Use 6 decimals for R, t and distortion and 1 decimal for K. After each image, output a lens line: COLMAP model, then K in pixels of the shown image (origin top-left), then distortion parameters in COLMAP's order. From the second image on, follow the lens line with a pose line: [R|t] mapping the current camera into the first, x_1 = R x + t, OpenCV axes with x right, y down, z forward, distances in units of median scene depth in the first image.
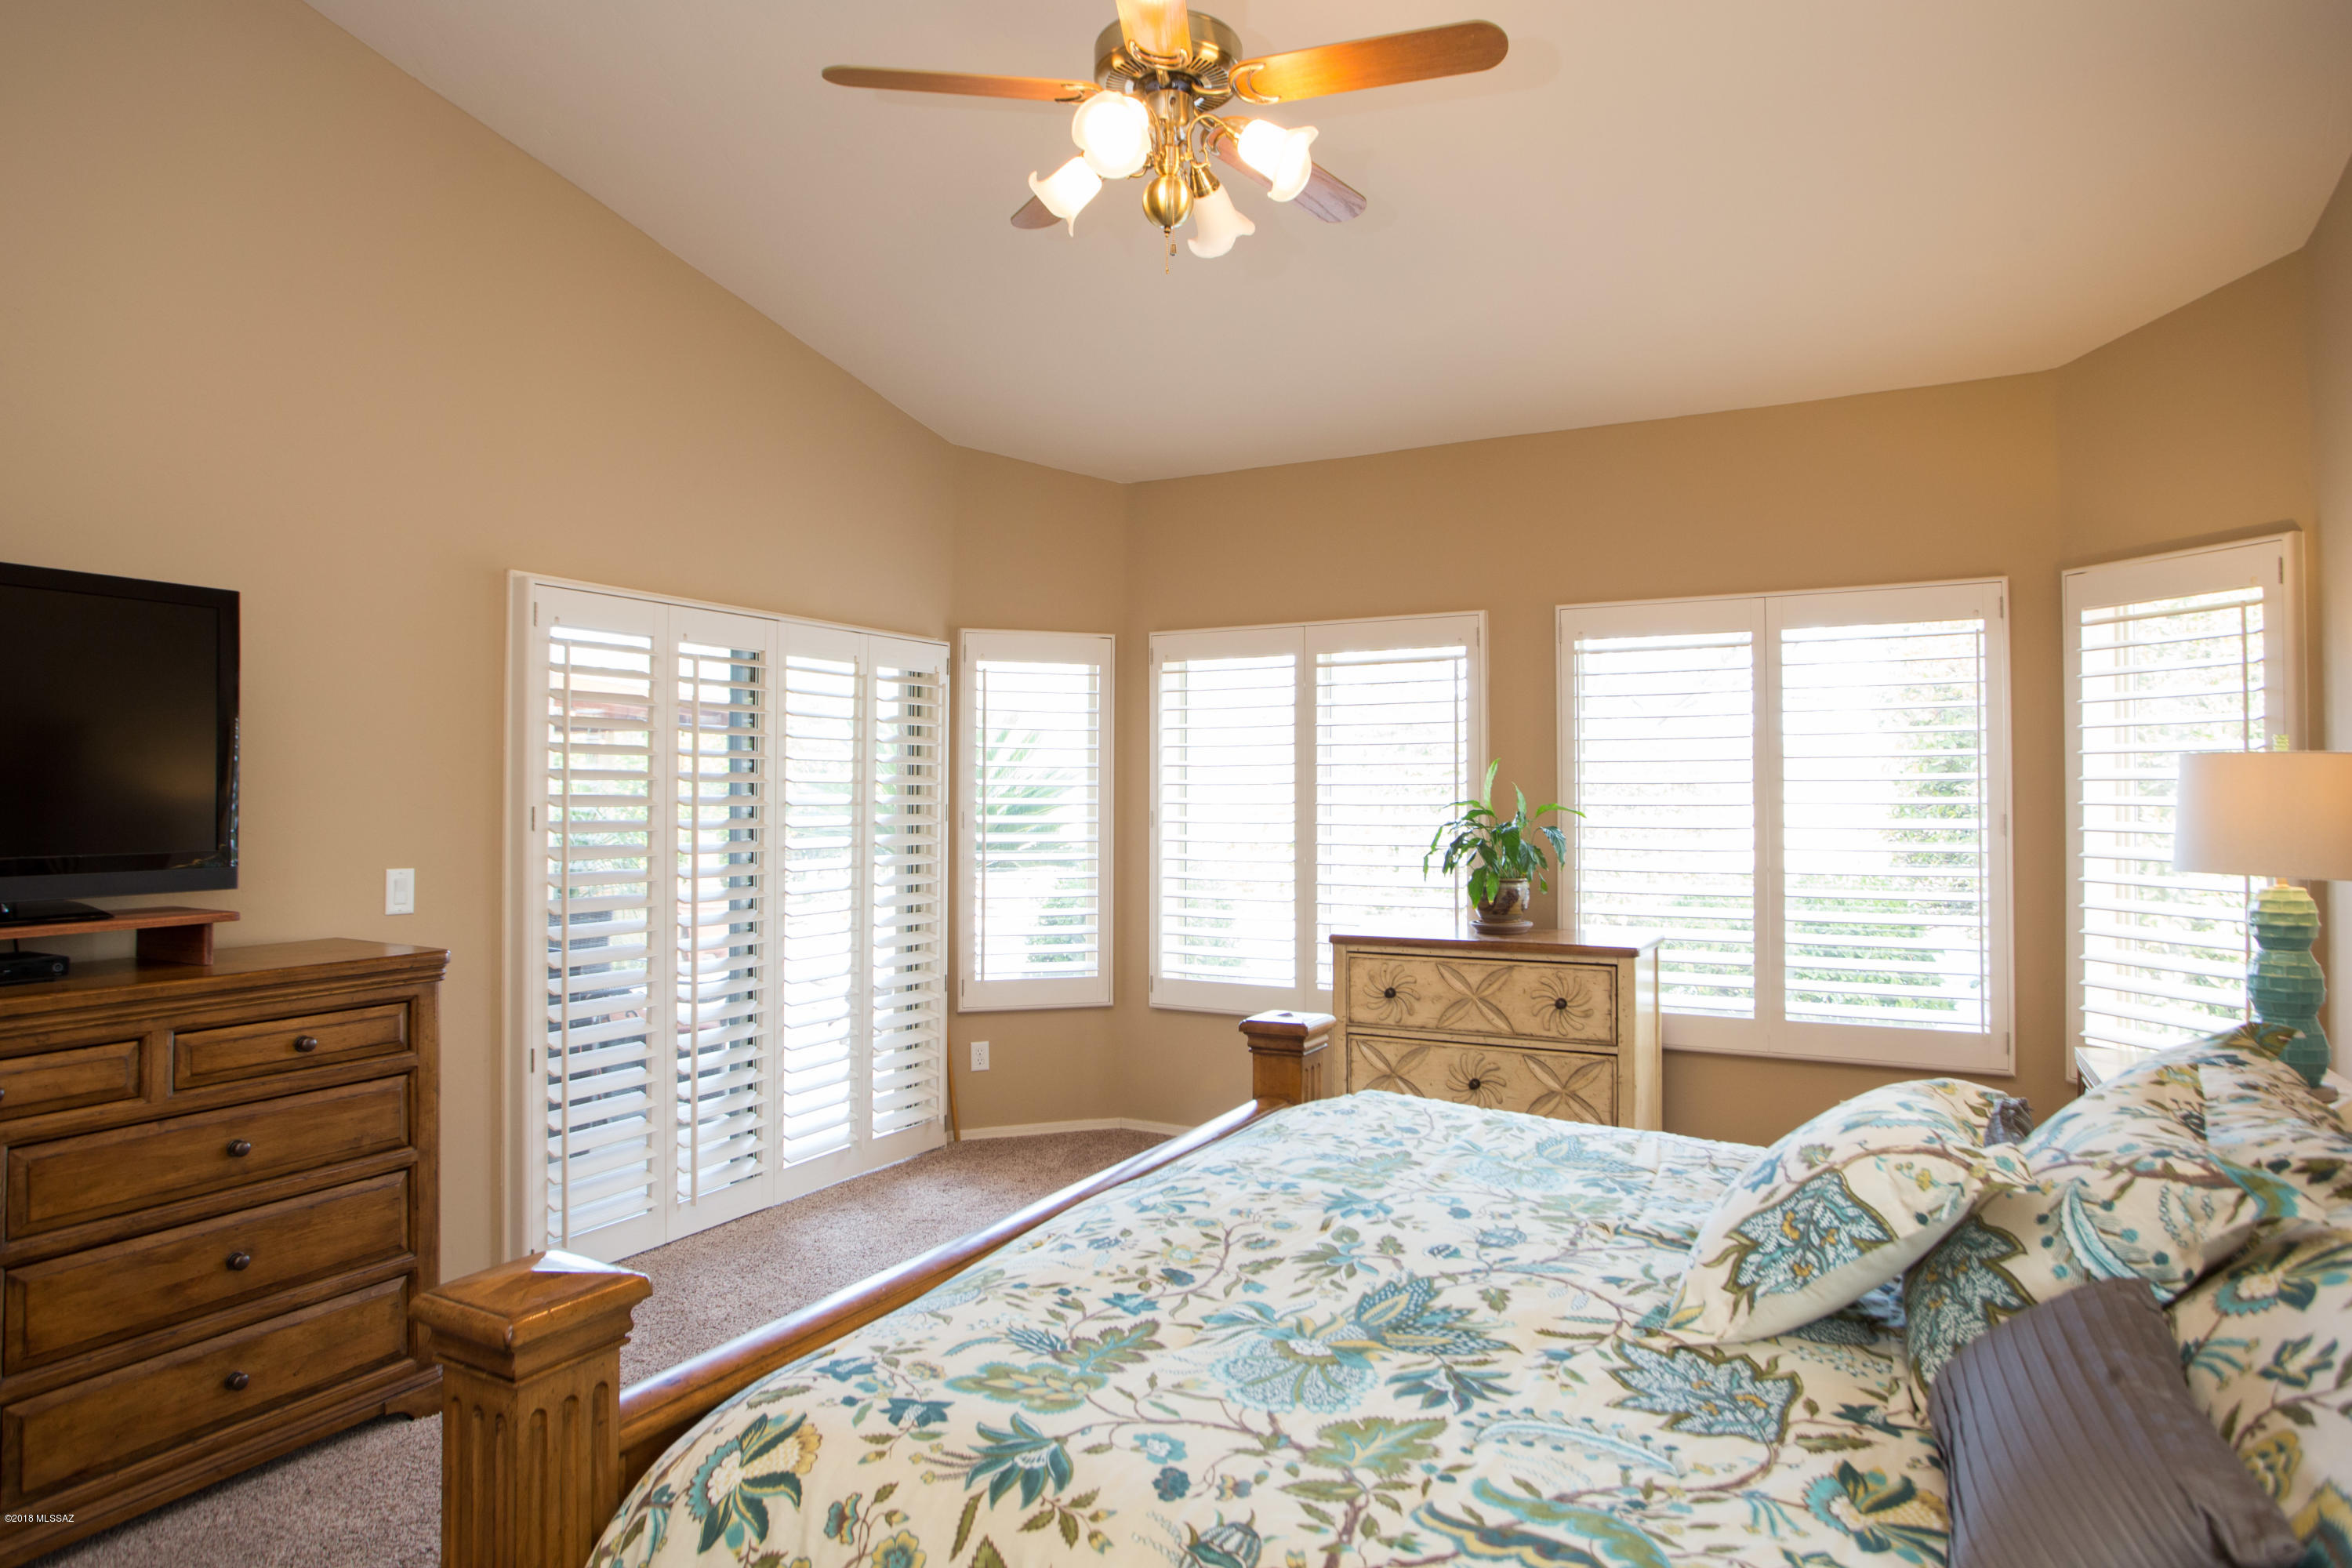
lens RADIAL K [[1331.0, 0, 1175.7], [0, 1331.0, 770.2], [0, 0, 1]] dist [-0.077508, 0.050525]
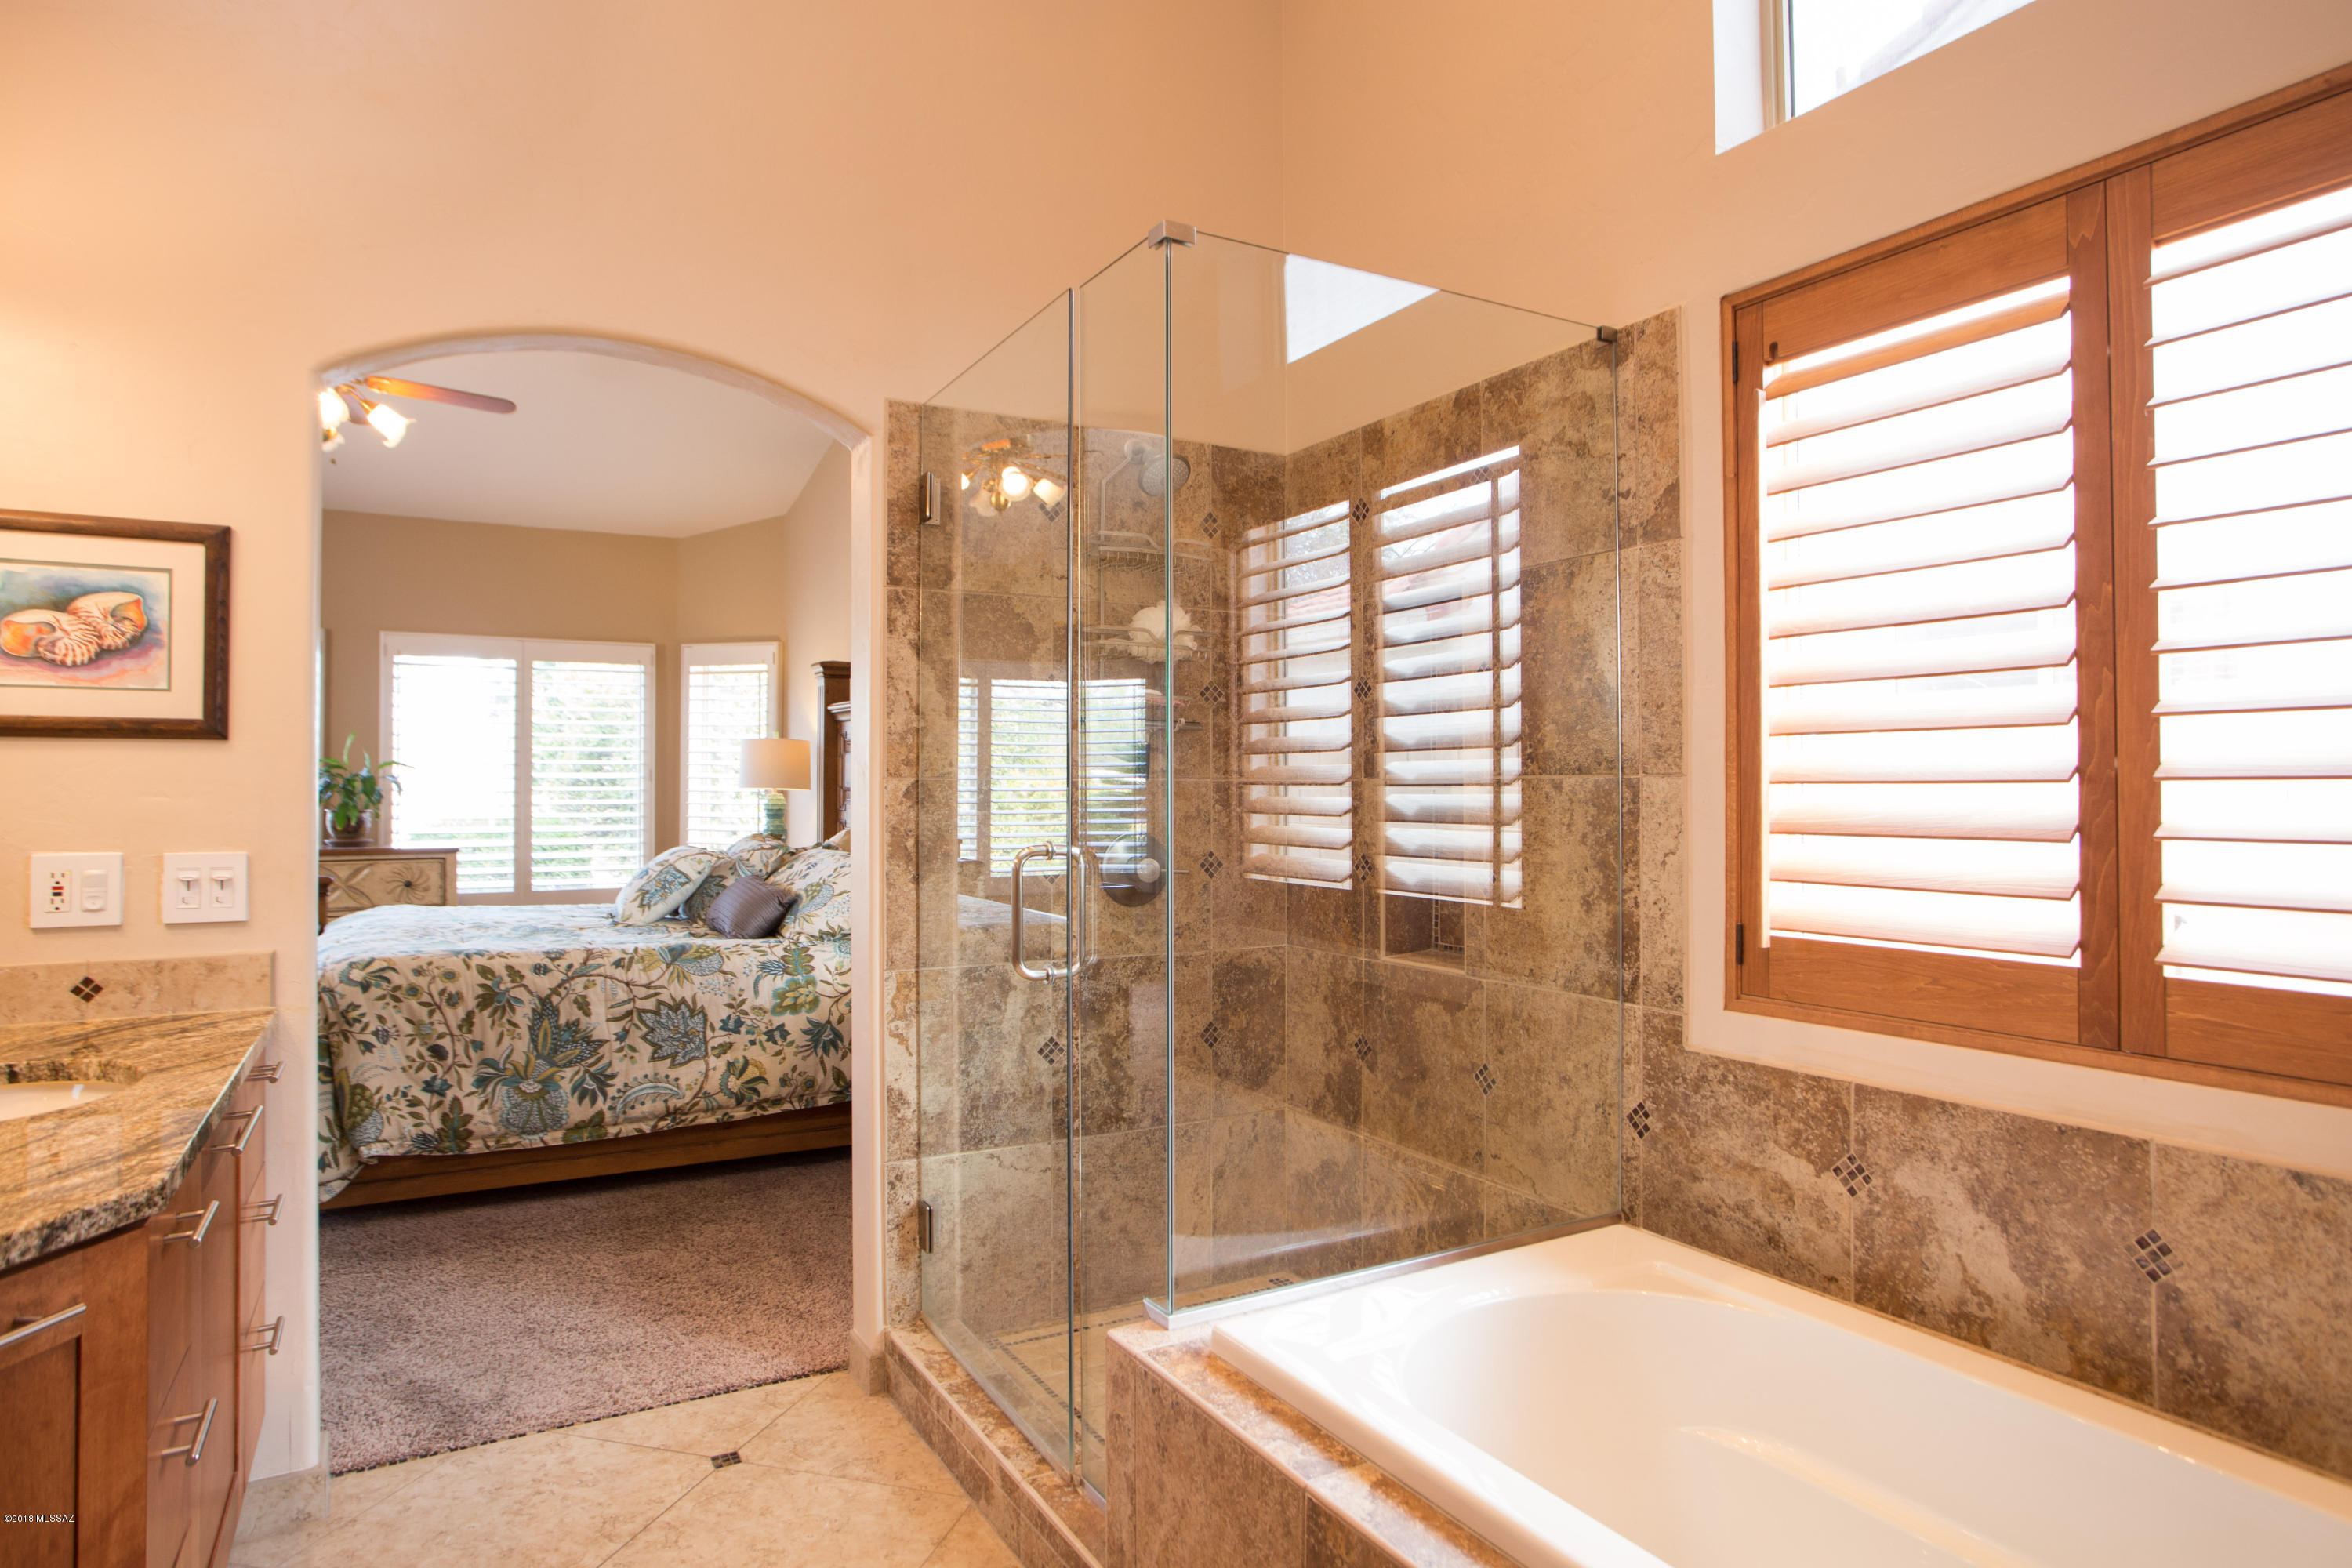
lens RADIAL K [[1331.0, 0, 1175.7], [0, 1331.0, 770.2], [0, 0, 1]] dist [-0.077508, 0.050525]
pose [[0.512883, 0.010767, 0.858391, -0.572898], [-0.015537, 0.999874, -0.003258, 0.027168], [-0.858318, -0.011666, 0.512986, -0.596315]]
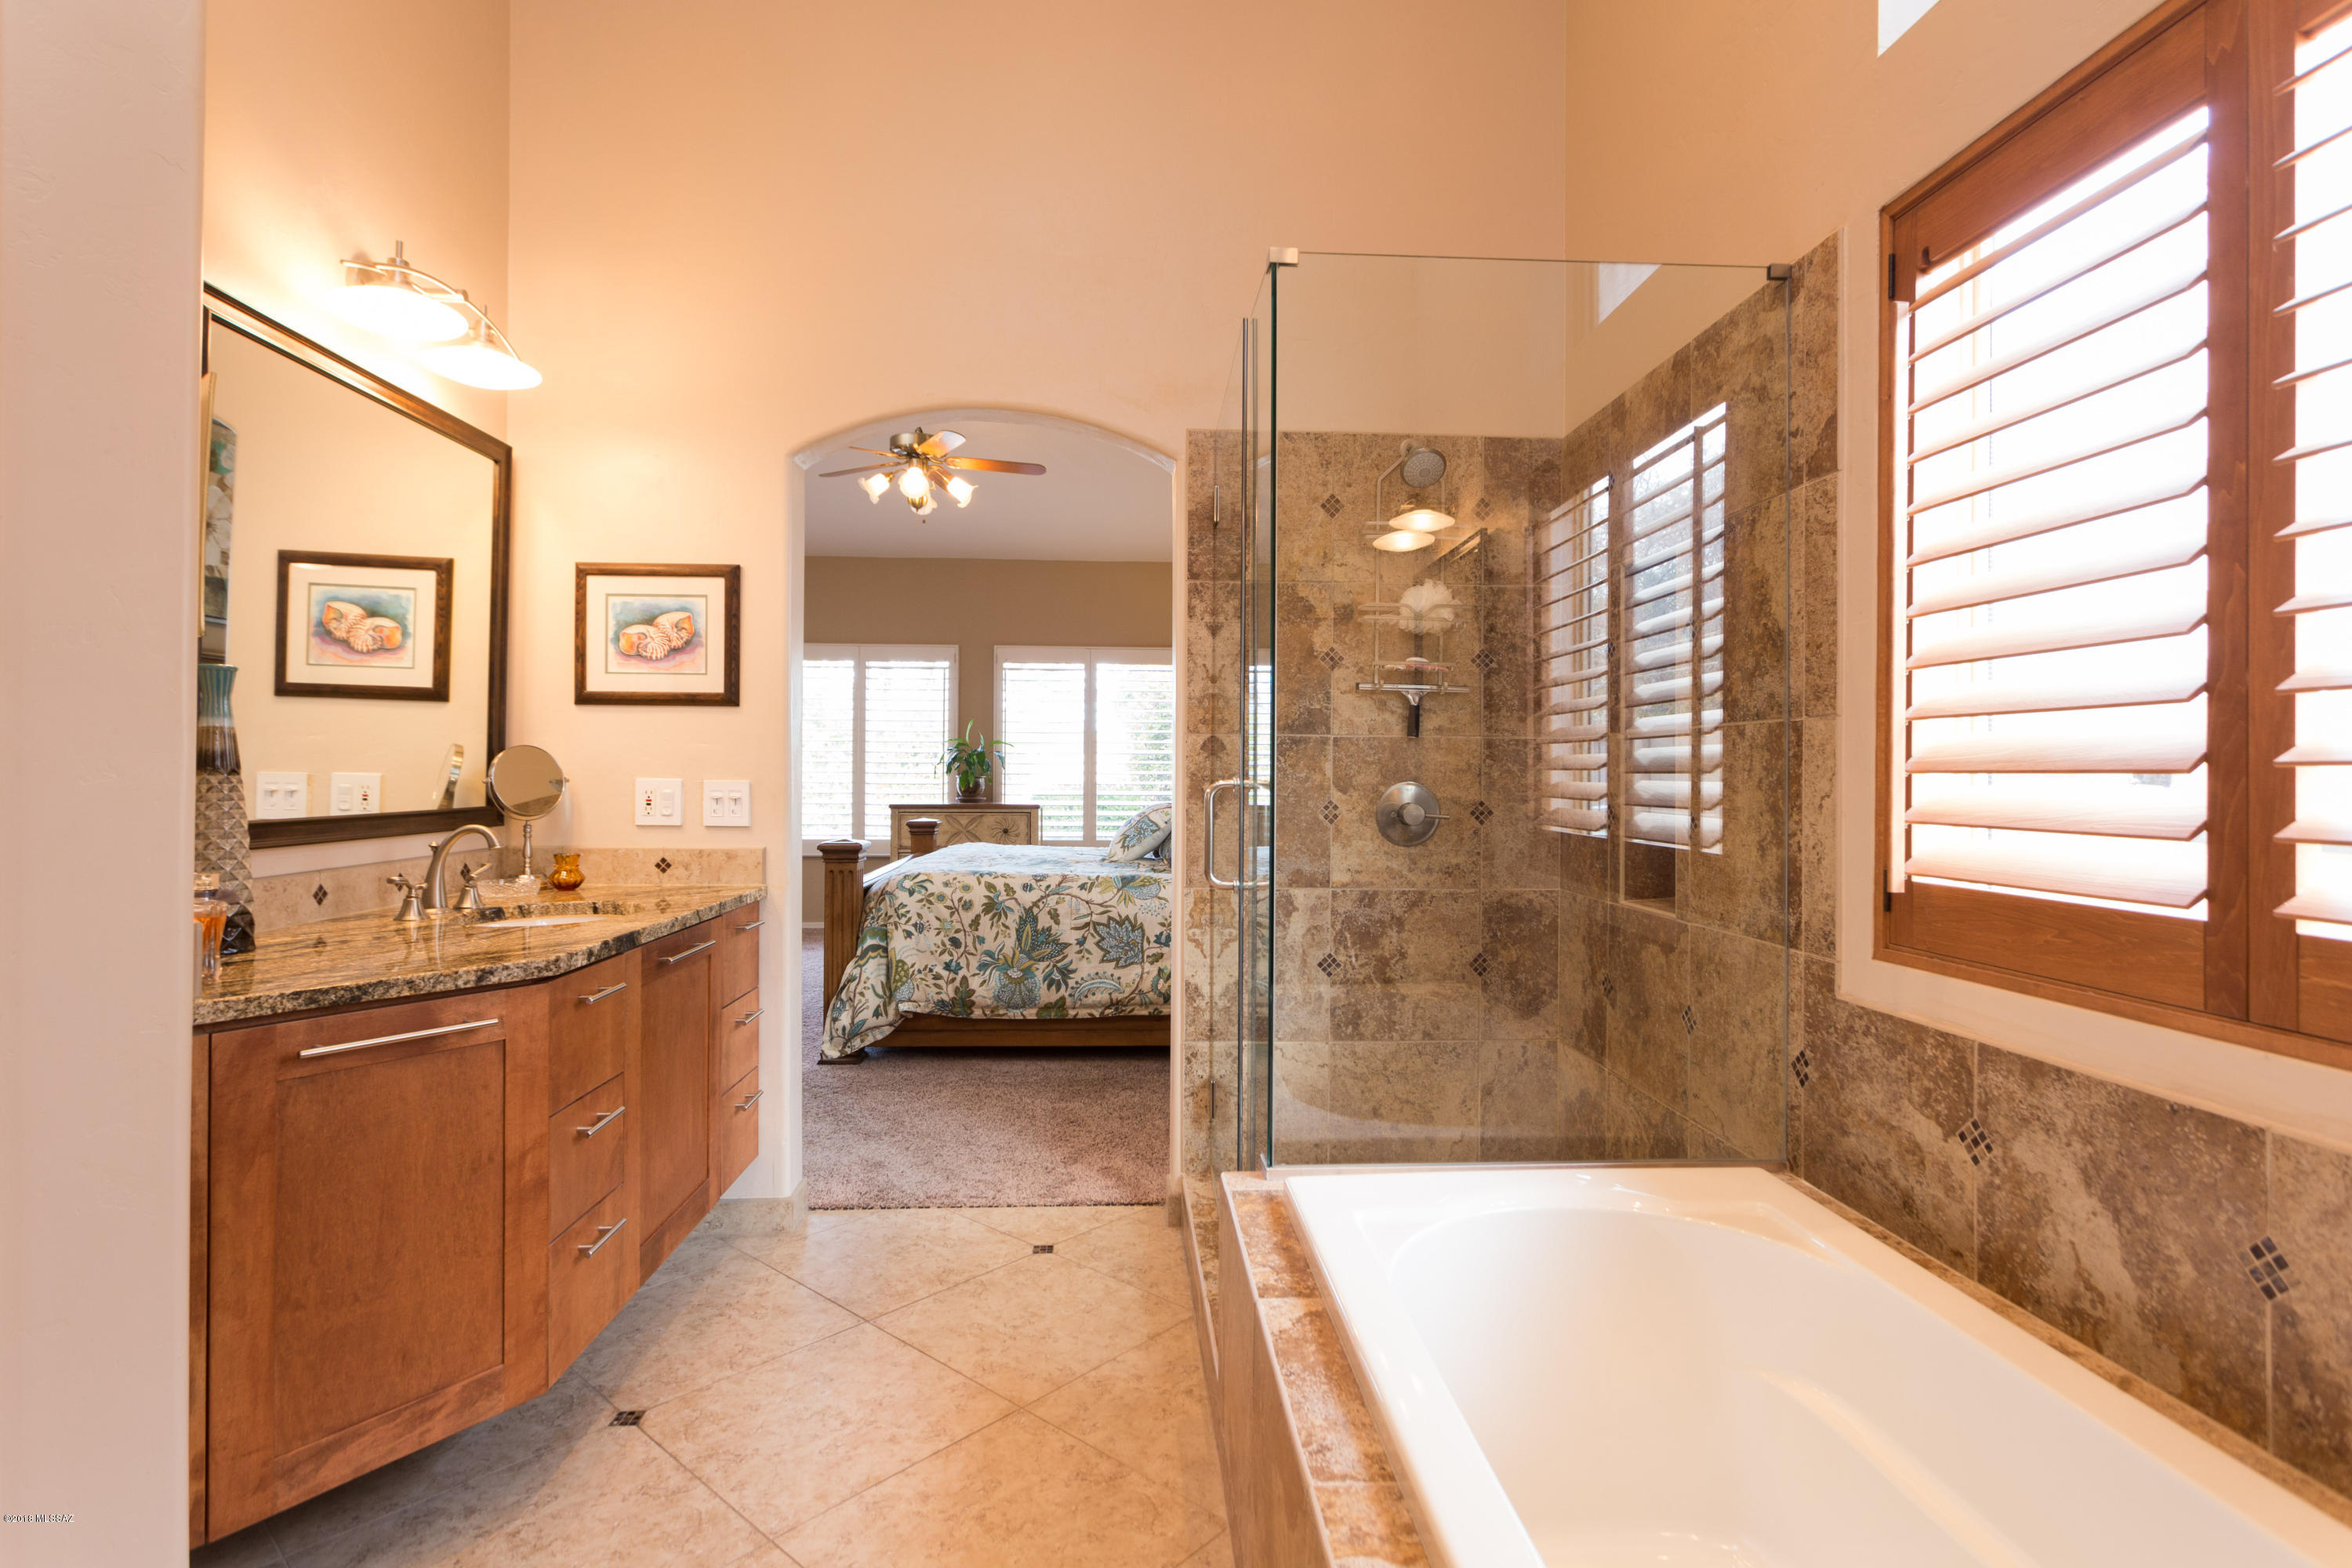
lens RADIAL K [[1151.9, 0, 1185.7], [0, 1151.9, 771.1], [0, 0, 1]] dist [-0.020160, 0.009804]
pose [[0.840159, 0.006885, 0.542296, -0.473656], [-0.017568, 0.999740, 0.014526, 0.043348], [-0.542056, -0.021732, 0.840062, -0.733149]]
